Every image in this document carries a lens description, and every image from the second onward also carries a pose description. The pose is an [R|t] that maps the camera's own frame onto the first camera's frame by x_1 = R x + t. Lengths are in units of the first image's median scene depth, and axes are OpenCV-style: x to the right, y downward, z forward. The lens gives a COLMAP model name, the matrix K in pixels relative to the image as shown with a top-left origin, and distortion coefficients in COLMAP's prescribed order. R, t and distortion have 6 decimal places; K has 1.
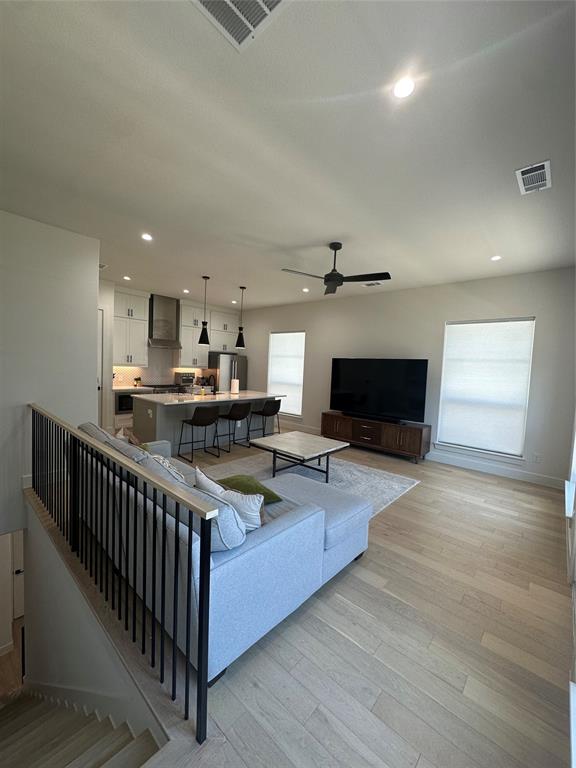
lens RADIAL K [[307.1, 0, 283.6], [0, 307.1, 384.4], [0, 0, 1]] dist [-0.002107, -0.000491]
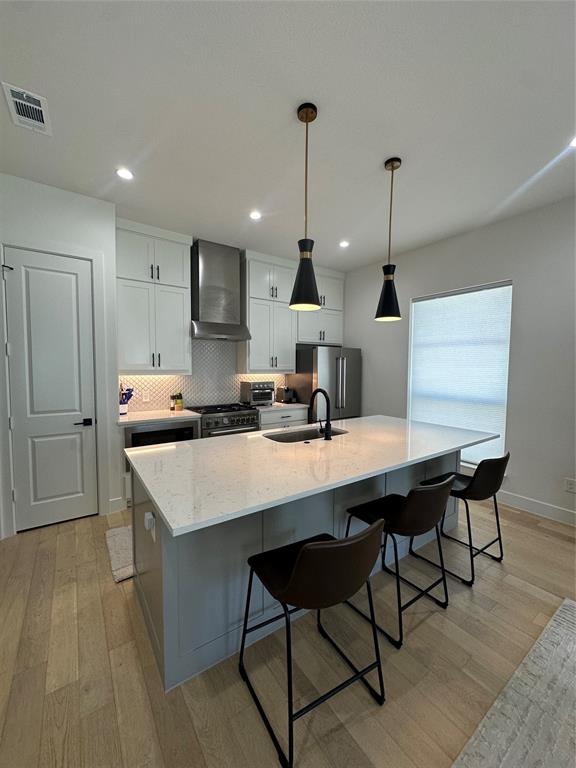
lens RADIAL K [[307.1, 0, 286.4], [0, 307.1, 384.4], [0, 0, 1]] dist [-0.002107, -0.000491]
pose [[0.975008, -0.025855, -0.220660, -0.161077], [0.024199, 0.999655, -0.010203, -0.029705], [0.220848, 0.004608, 0.975297, 0.511903]]
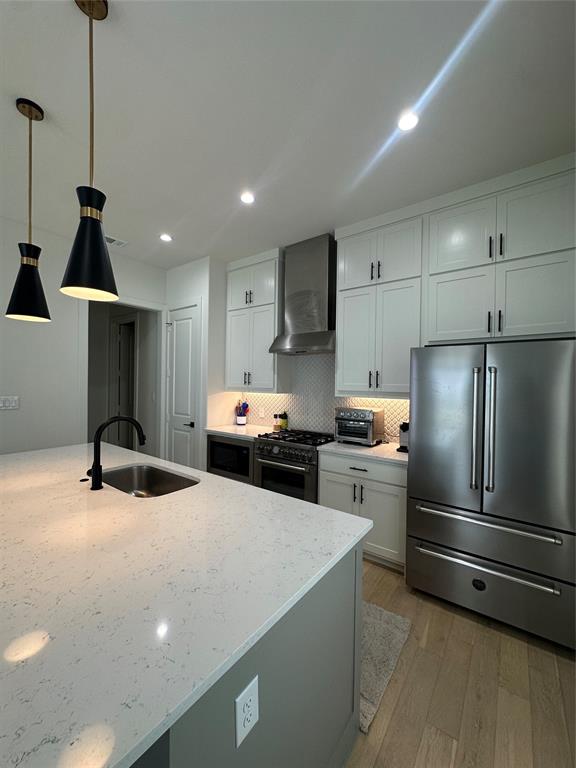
lens RADIAL K [[307.1, 0, 295.1], [0, 307.1, 381.1], [0, 0, 1]] dist [-0.002107, -0.000491]
pose [[0.111252, -0.044784, -0.992783, 0.063869], [-0.072040, 0.995992, -0.053002, -0.052361], [0.991178, 0.077417, 0.107580, 0.983956]]
